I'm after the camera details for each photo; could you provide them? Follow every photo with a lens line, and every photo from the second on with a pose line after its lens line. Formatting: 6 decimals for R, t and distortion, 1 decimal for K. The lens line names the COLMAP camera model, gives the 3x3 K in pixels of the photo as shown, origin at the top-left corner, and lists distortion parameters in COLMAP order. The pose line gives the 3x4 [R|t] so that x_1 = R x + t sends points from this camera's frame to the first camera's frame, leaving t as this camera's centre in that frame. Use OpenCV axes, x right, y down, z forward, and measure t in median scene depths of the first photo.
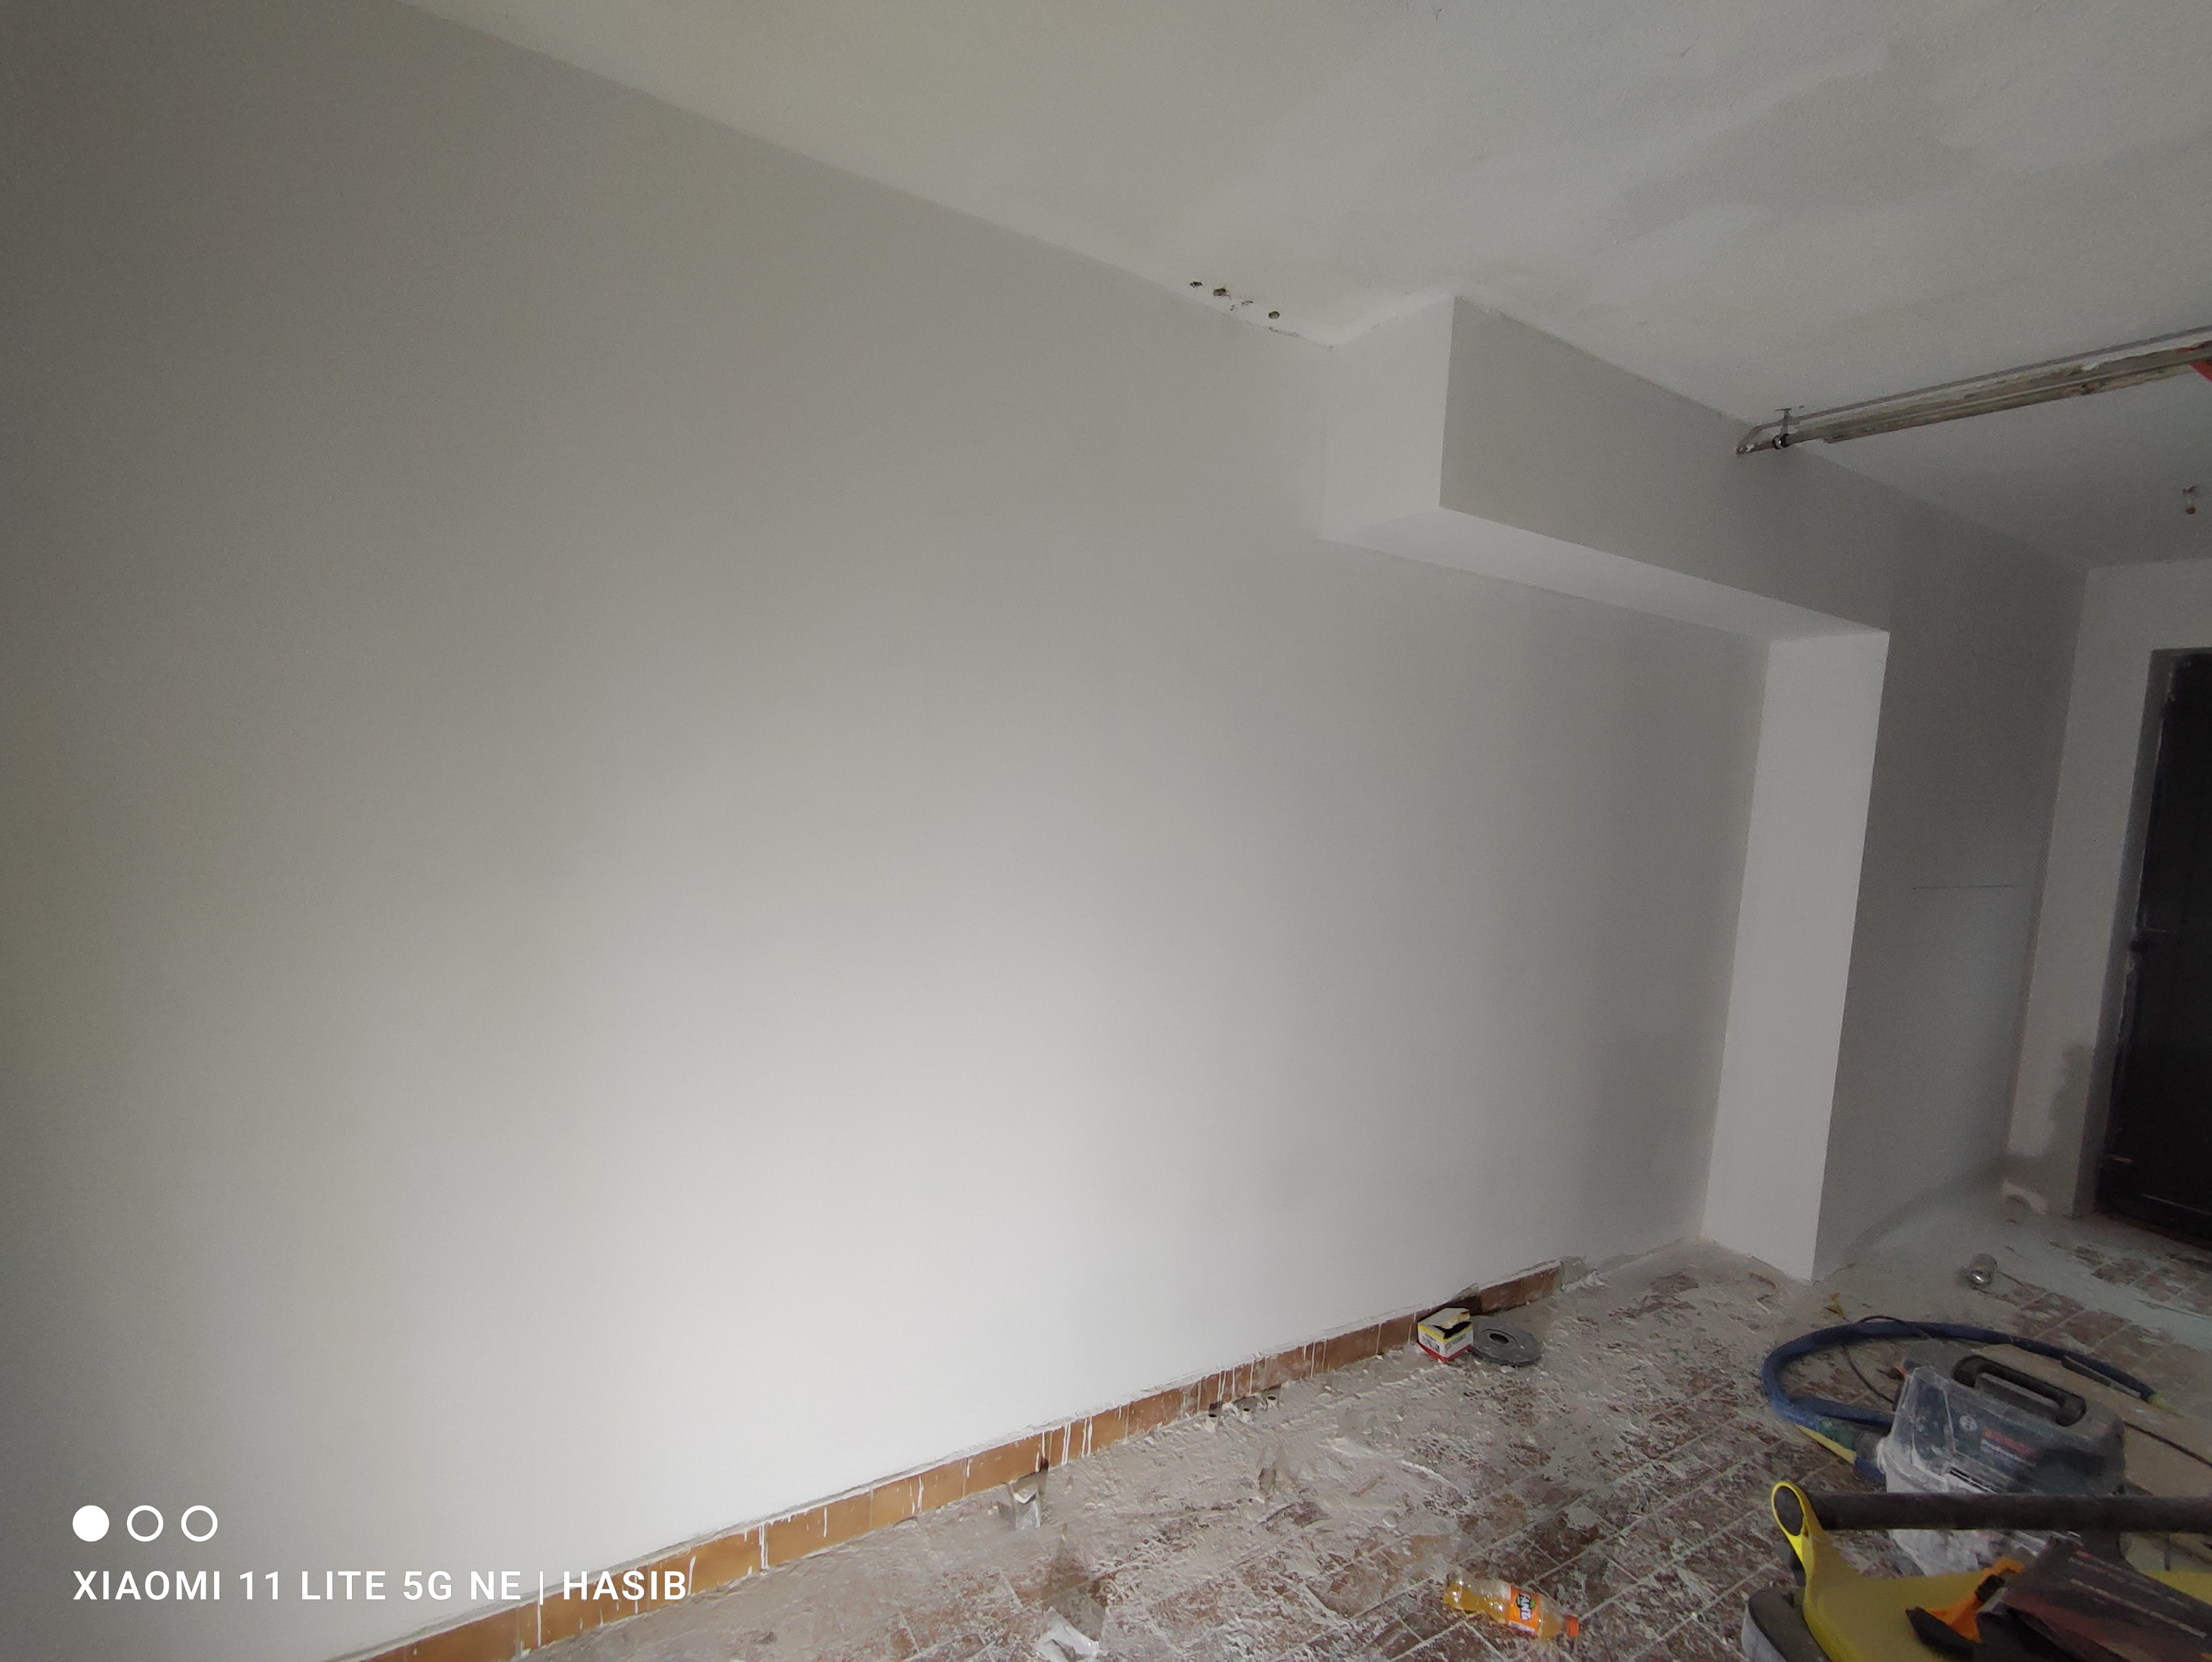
lens RADIAL K [[1007.5, 0, 1106.0], [0, 1007.5, 831.0], [0, 0, 1]] dist [-0.002421, 0.000435]
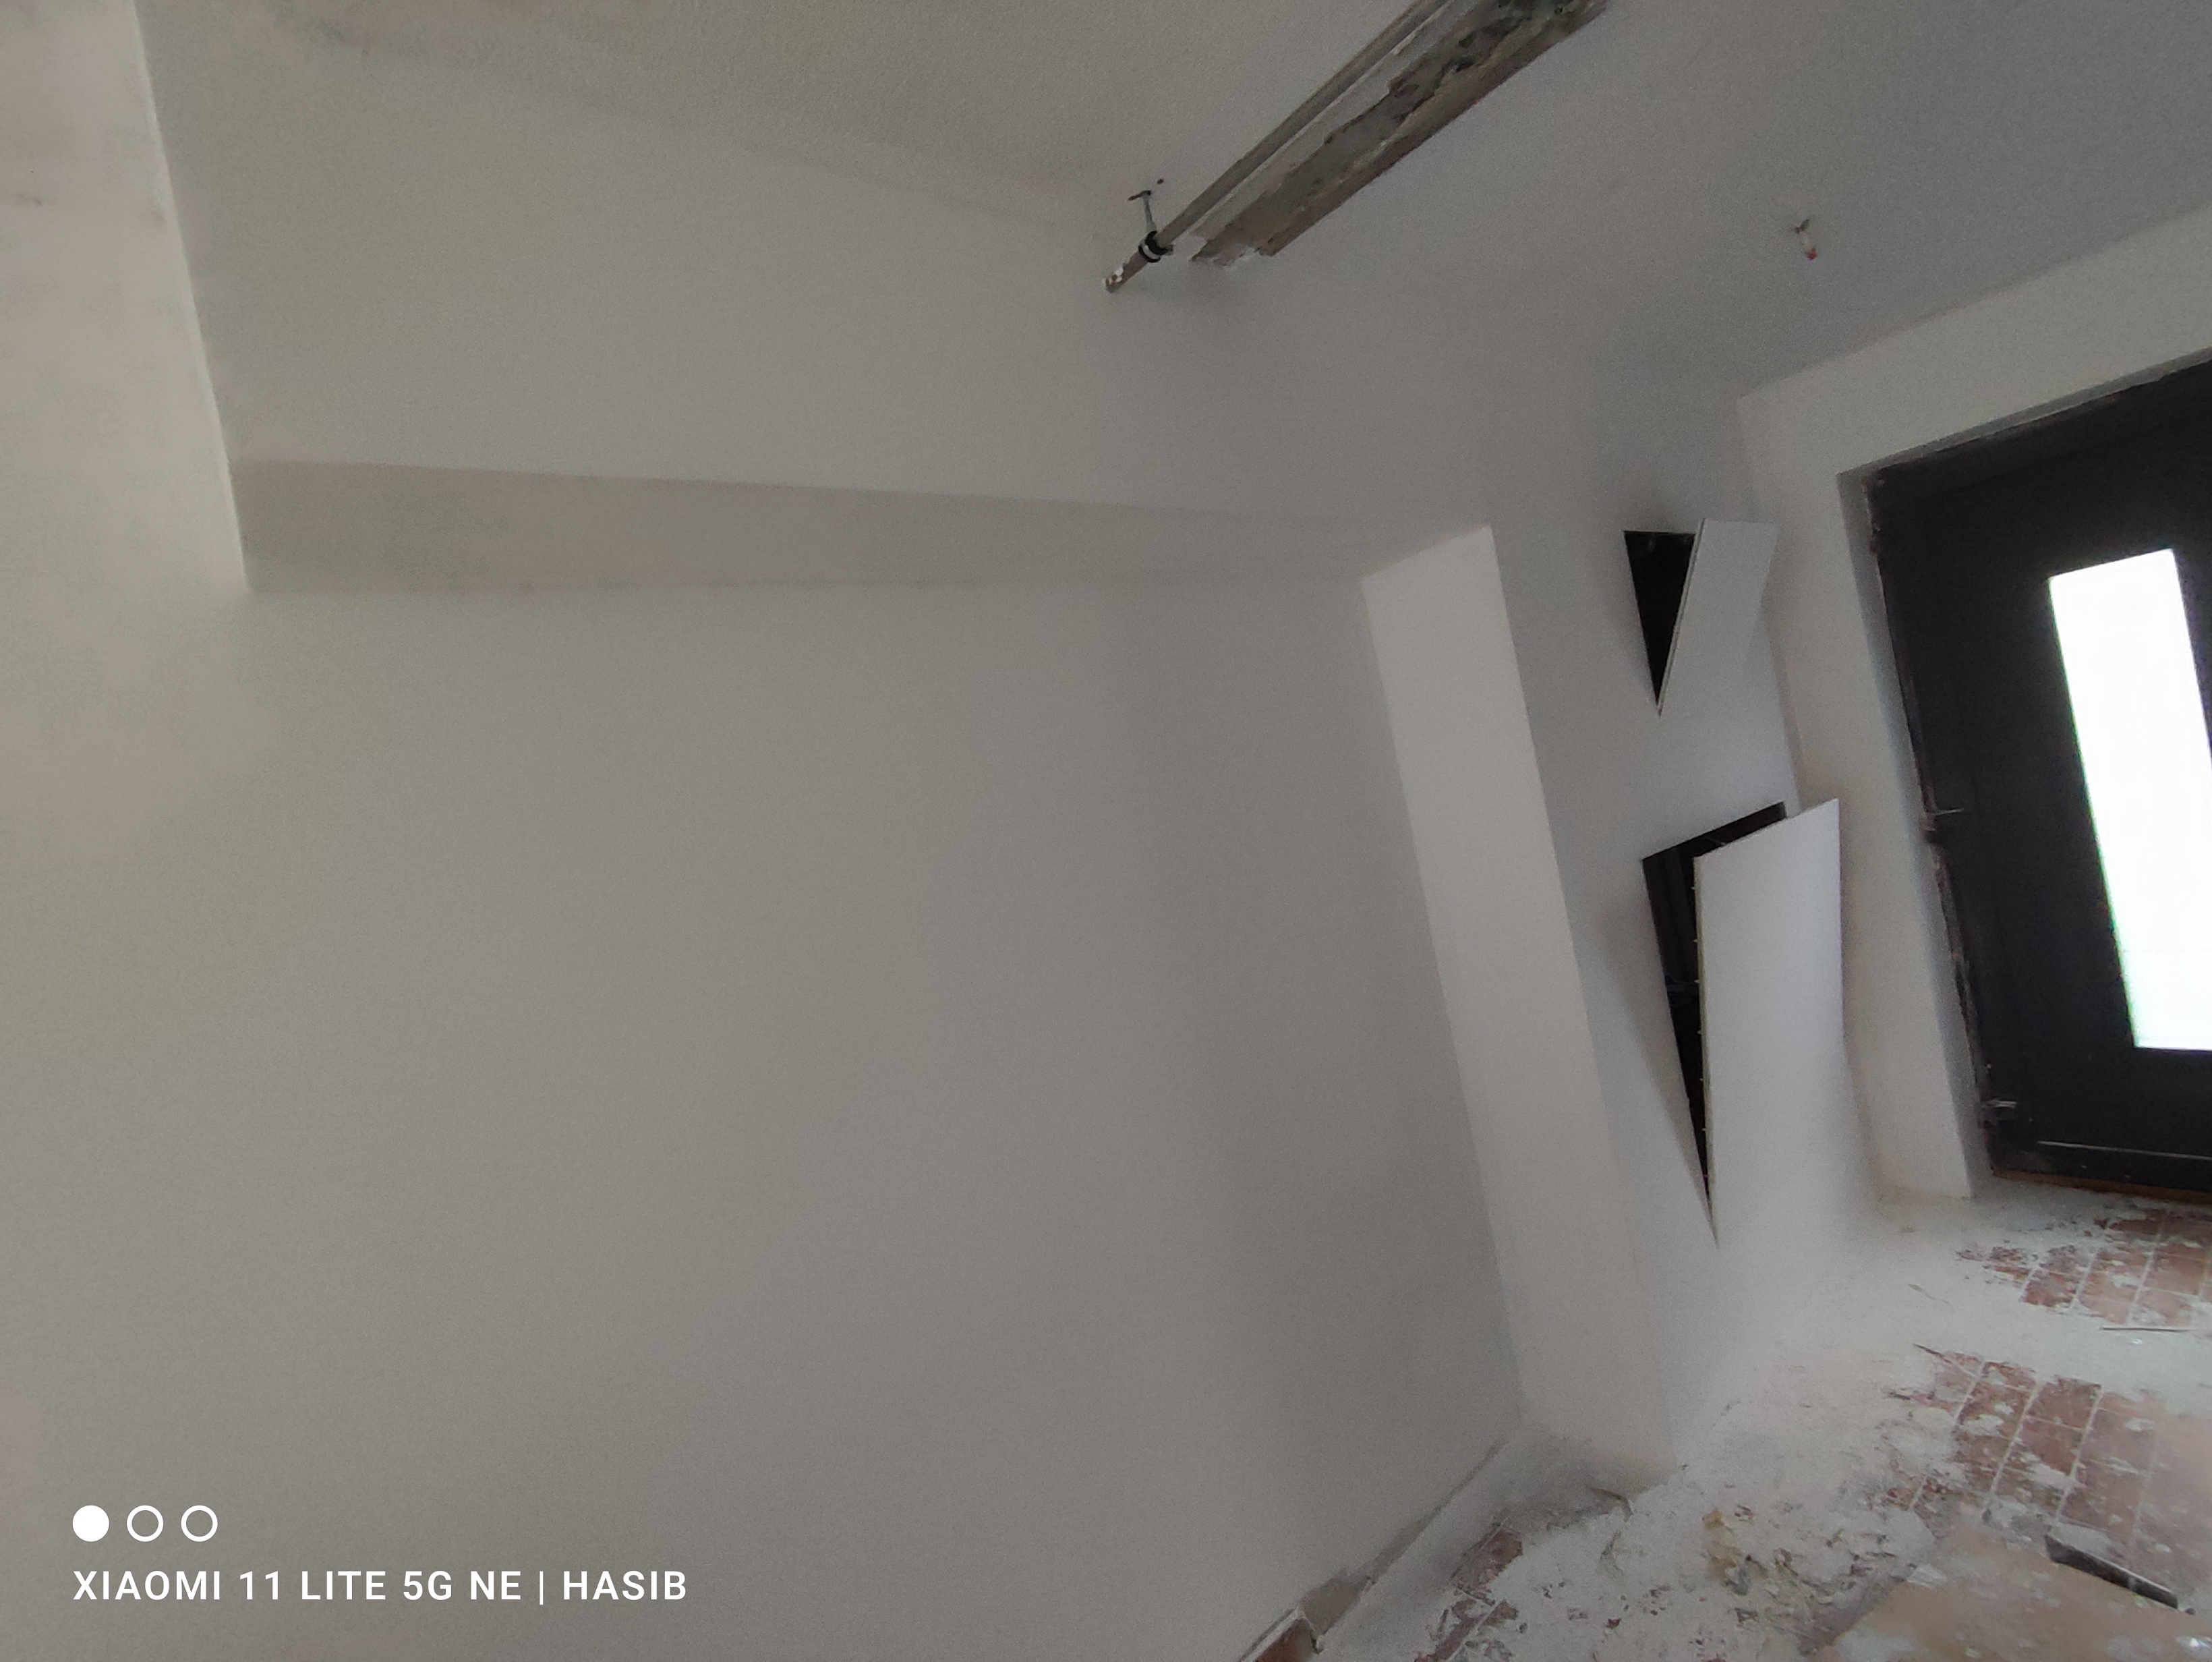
lens RADIAL K [[1007.5, 0, 1106.0], [0, 1007.5, 831.0], [0, 0, 1]] dist [-0.002421, 0.000435]
pose [[0.956053, -0.265247, 0.124925, 0.342831], [0.272664, 0.960997, -0.046262, -0.031413], [-0.107782, 0.078292, 0.991087, 0.322144]]
